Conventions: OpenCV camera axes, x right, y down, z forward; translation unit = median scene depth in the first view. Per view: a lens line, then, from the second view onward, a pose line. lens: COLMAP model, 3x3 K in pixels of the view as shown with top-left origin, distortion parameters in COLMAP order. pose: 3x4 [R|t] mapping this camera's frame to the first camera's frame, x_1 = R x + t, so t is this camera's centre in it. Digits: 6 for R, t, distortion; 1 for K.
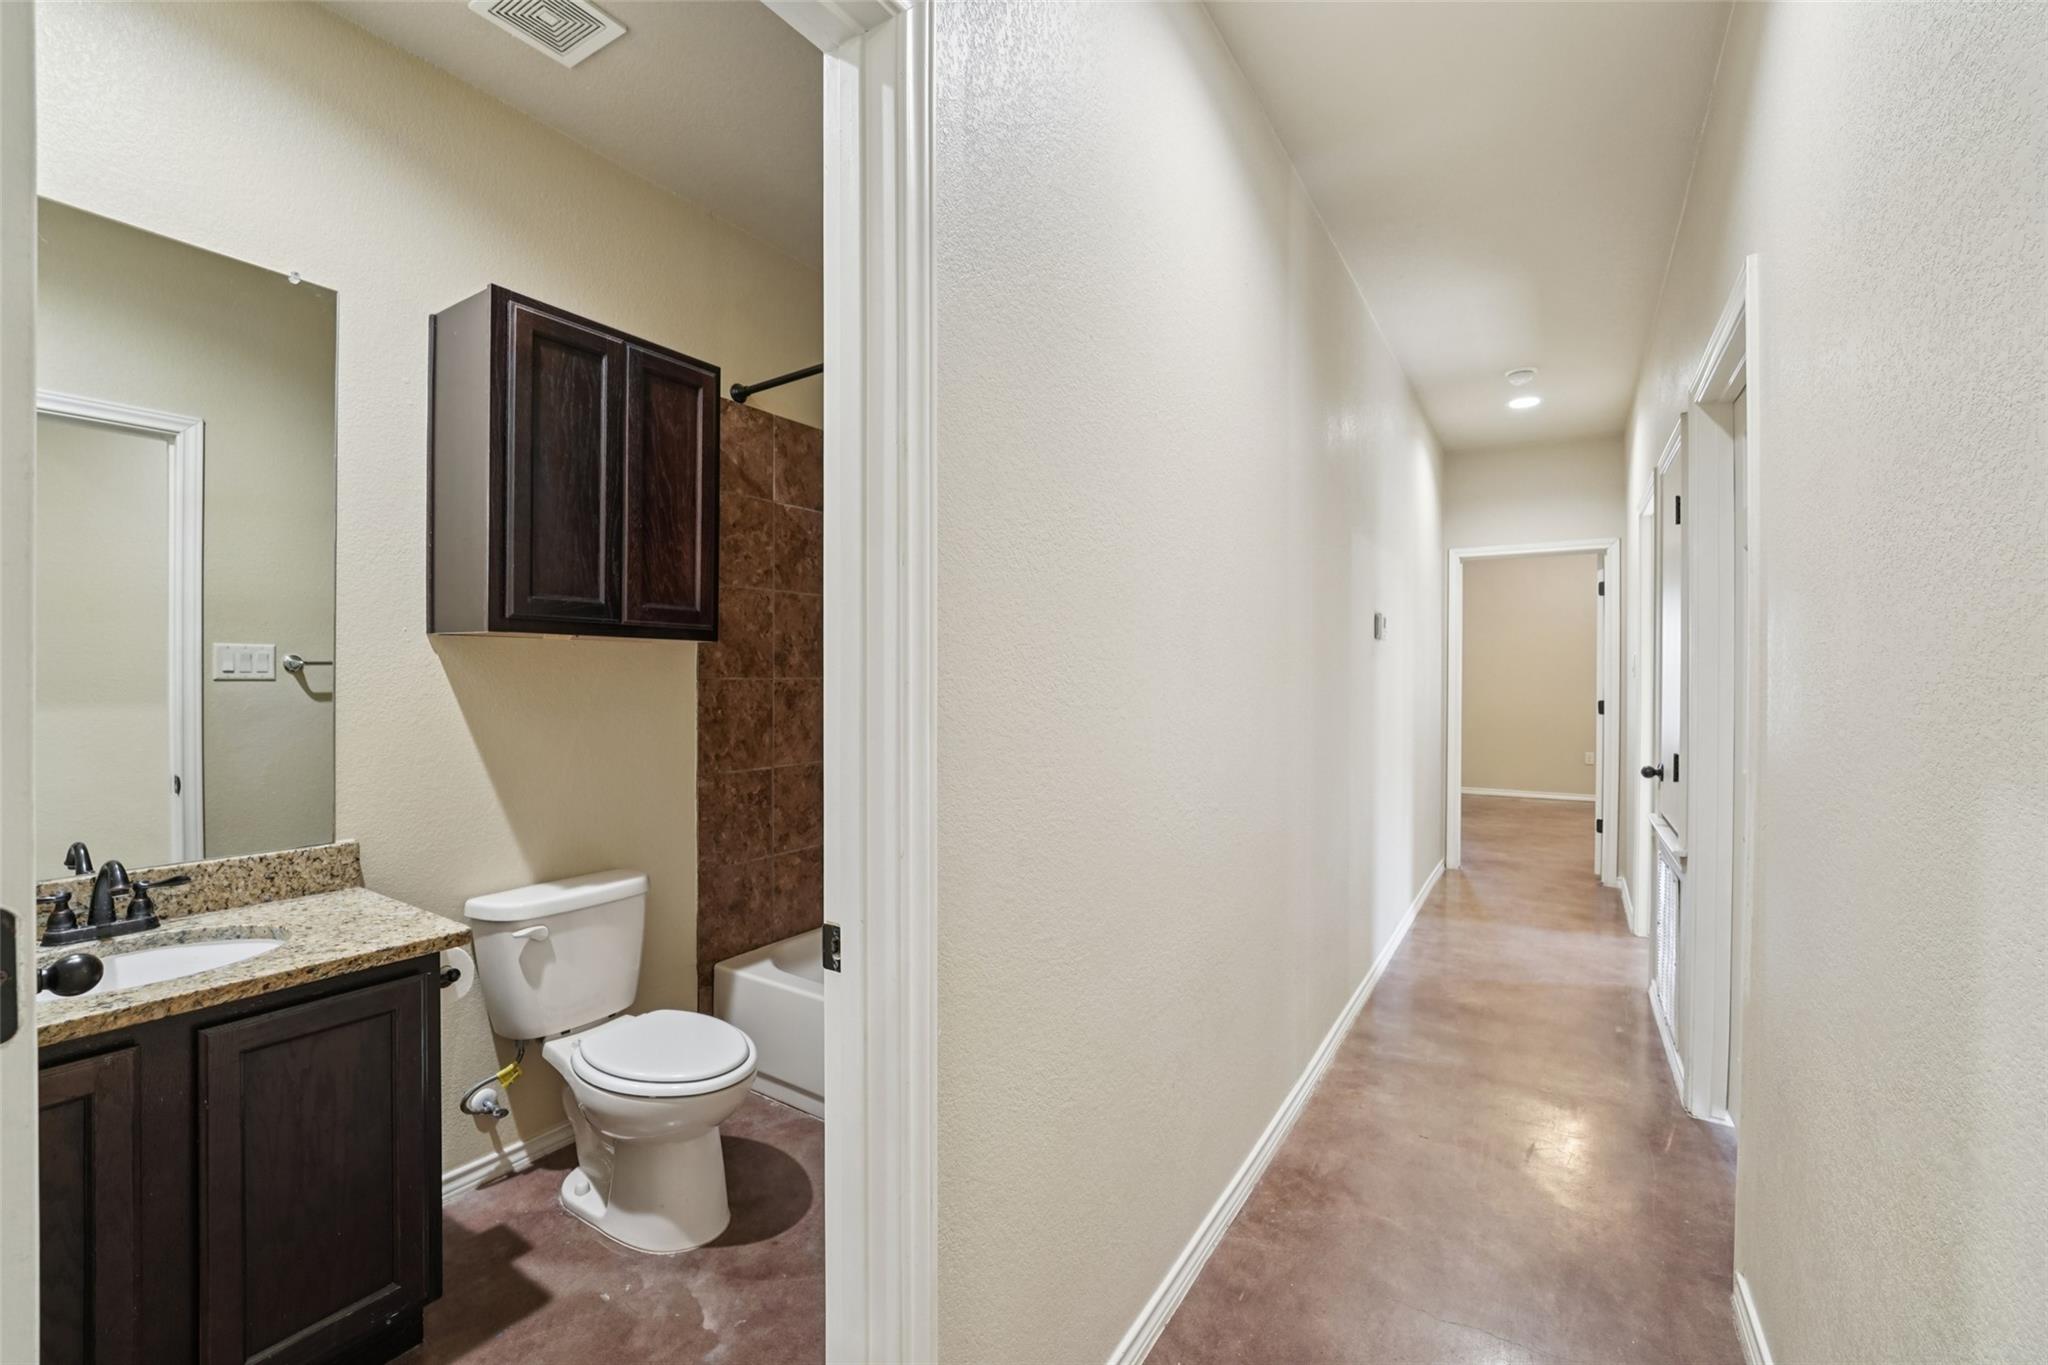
lens RADIAL K [[840.3, 0, 968.7], [0, 840.3, 677.6], [0, 0, 1]] dist [-0.003581, -0.000358]
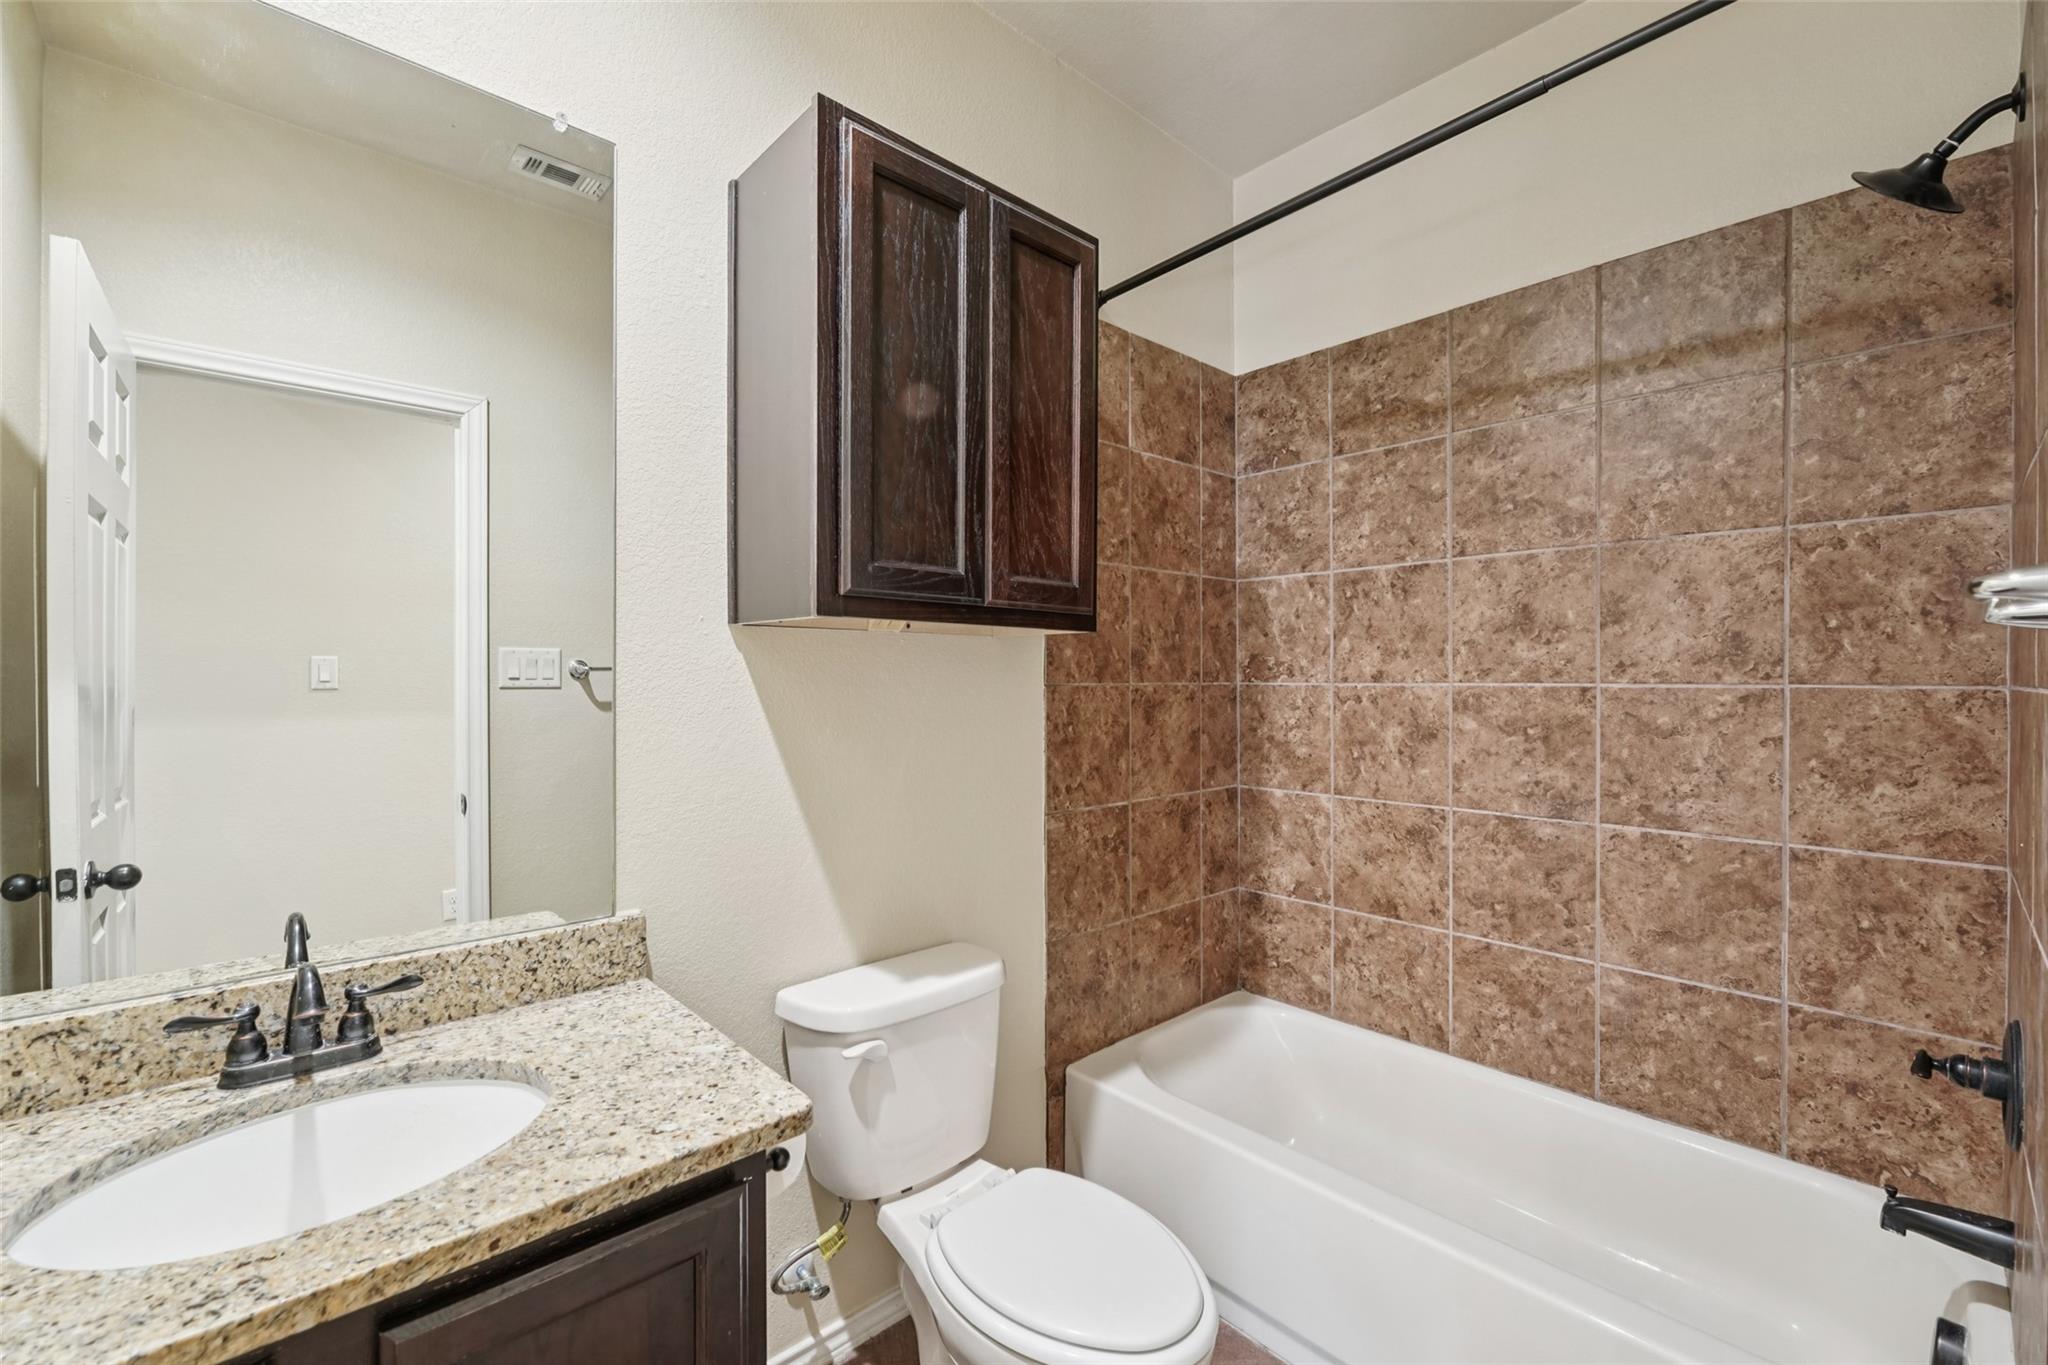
lens RADIAL K [[840.3, 0, 1020.3], [0, 840.3, 684.1], [0, 0, 1]] dist [-0.003581, -0.000358]
pose [[0.978773, -0.002758, -0.204927, -0.249936], [0.002427, 0.999995, -0.001867, 0.002413], [0.204932, 0.001330, 0.978775, 0.342987]]
